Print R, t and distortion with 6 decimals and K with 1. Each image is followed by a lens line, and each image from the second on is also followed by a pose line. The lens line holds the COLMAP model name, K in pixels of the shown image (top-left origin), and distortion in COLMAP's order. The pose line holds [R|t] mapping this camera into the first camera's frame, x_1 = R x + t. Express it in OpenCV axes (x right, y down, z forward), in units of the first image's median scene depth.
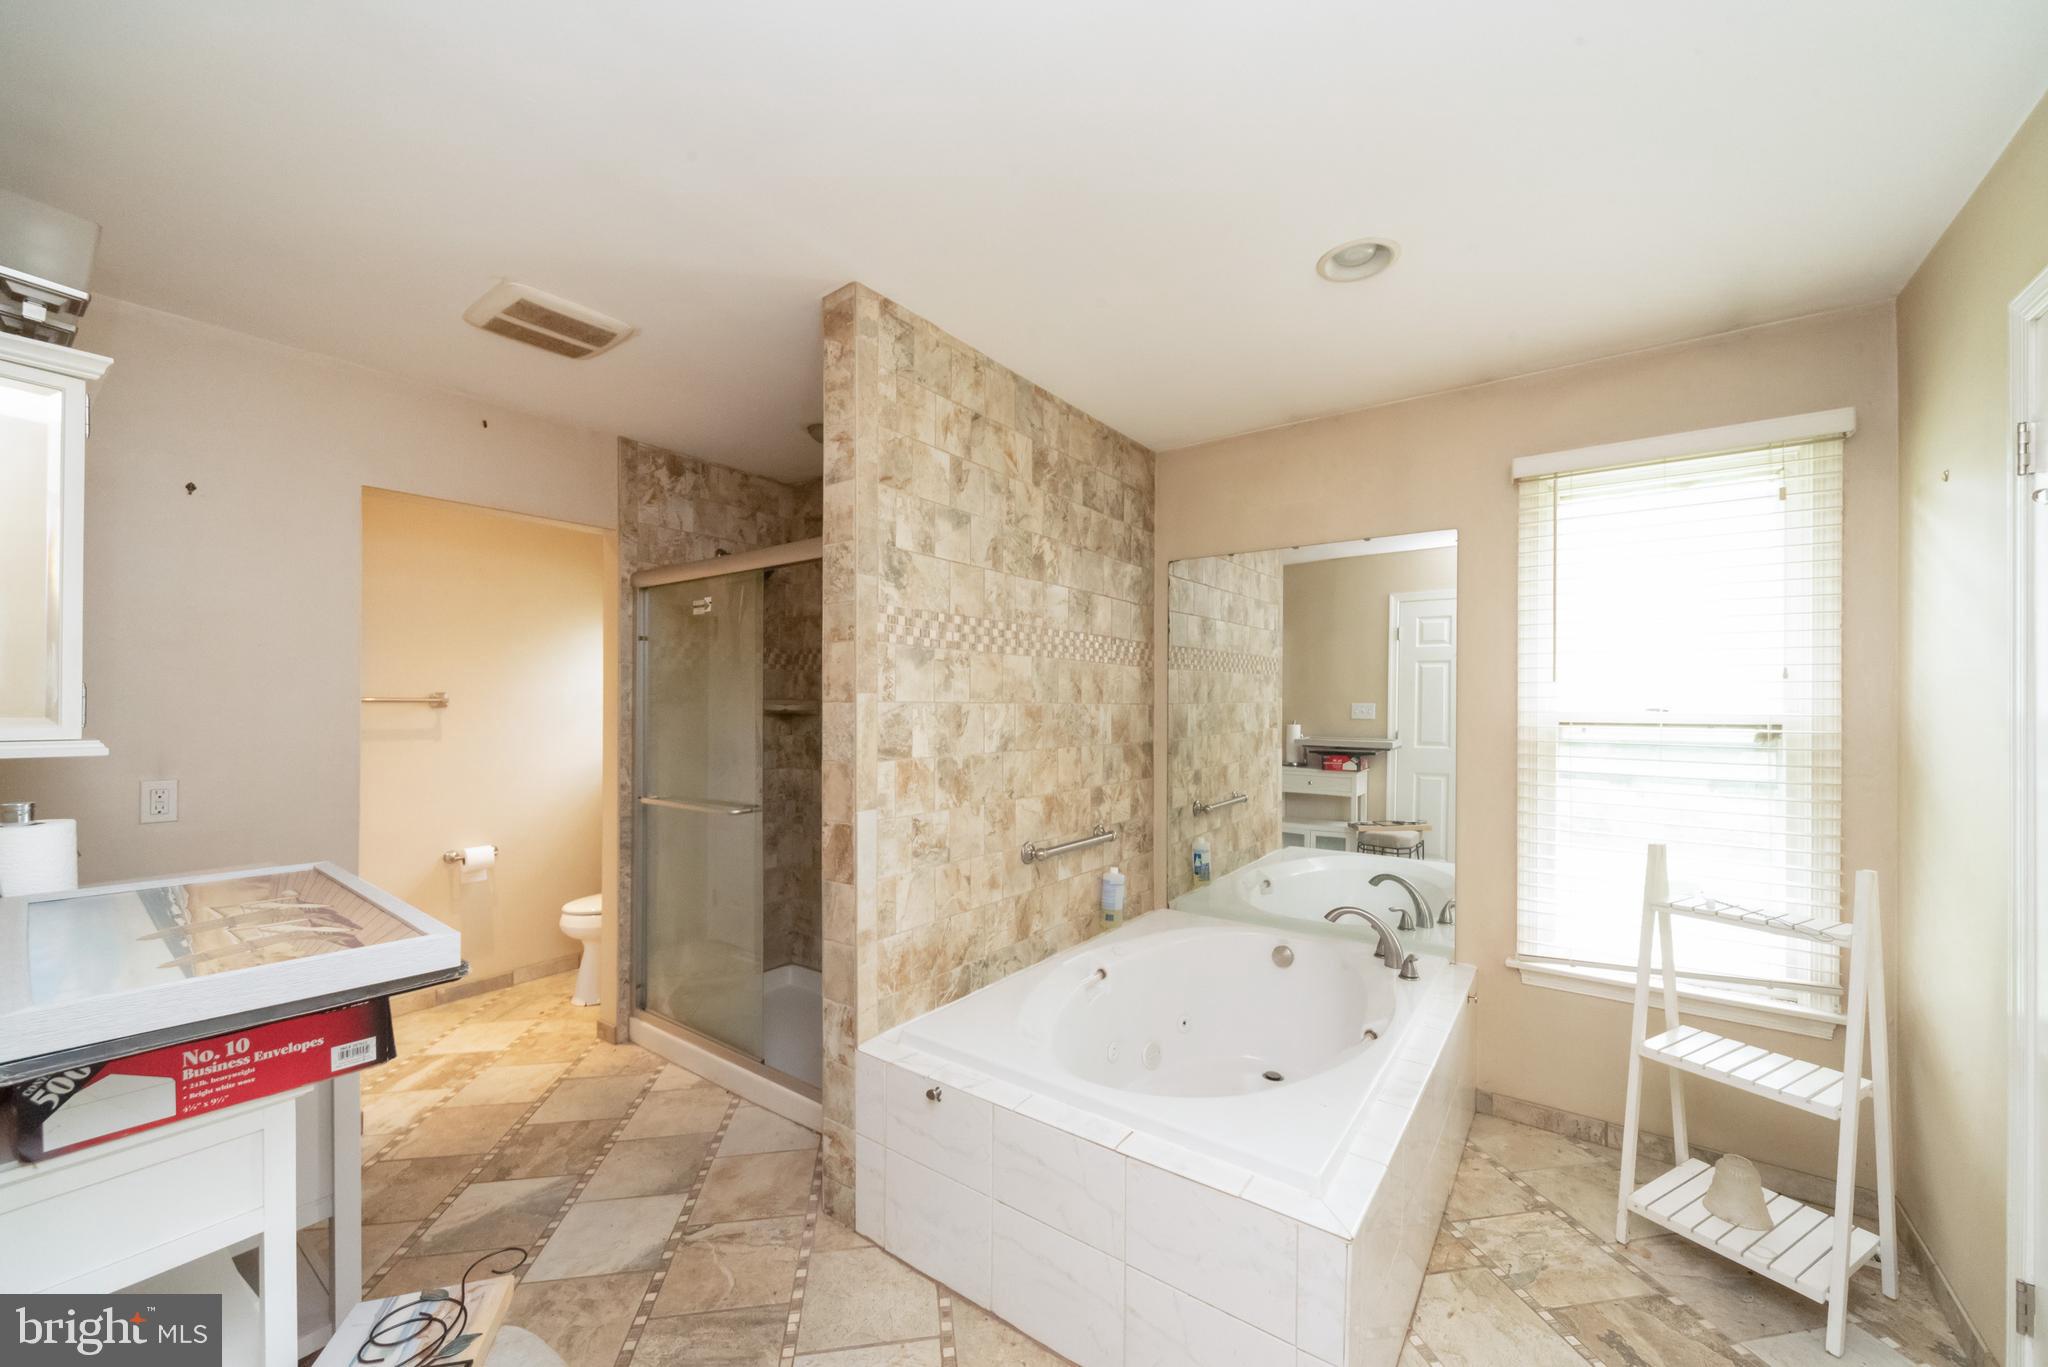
lens RADIAL K [[781.9, 0, 1027.3], [0, 781.9, 693.4], [0, 0, 1]] dist [-0.001301, 0.000160]
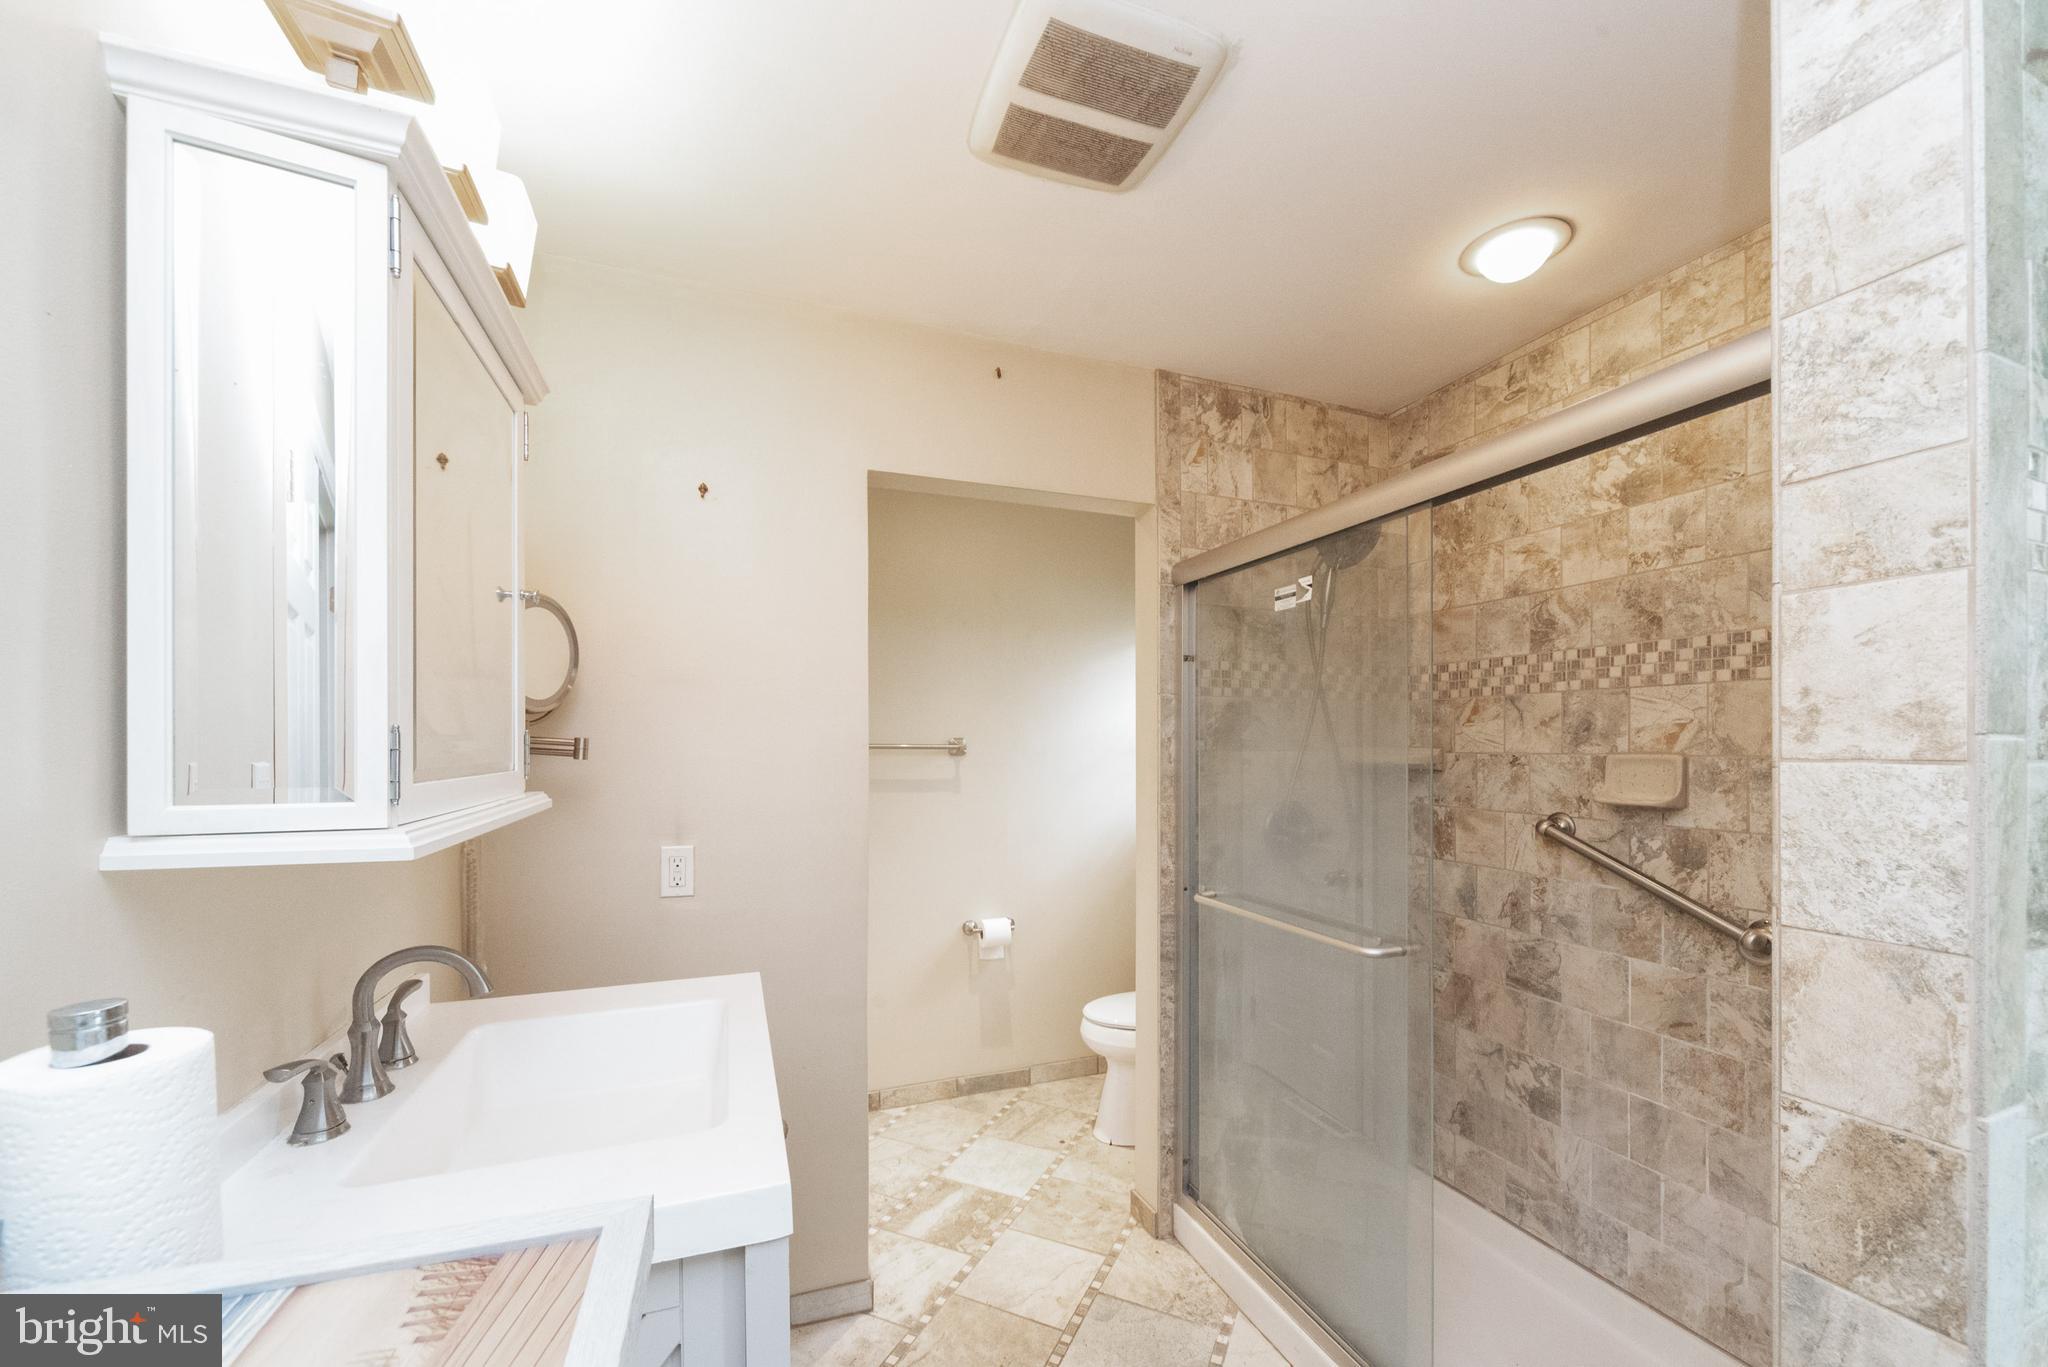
lens RADIAL K [[781.9, 0, 1023.5], [0, 781.9, 741.2], [0, 0, 1]] dist [-0.001301, 0.000160]
pose [[0.837158, -0.002606, -0.546955, -0.239050], [0.005588, 0.999977, 0.003788, -0.000676], [0.546933, -0.006227, 0.837154, 0.346080]]
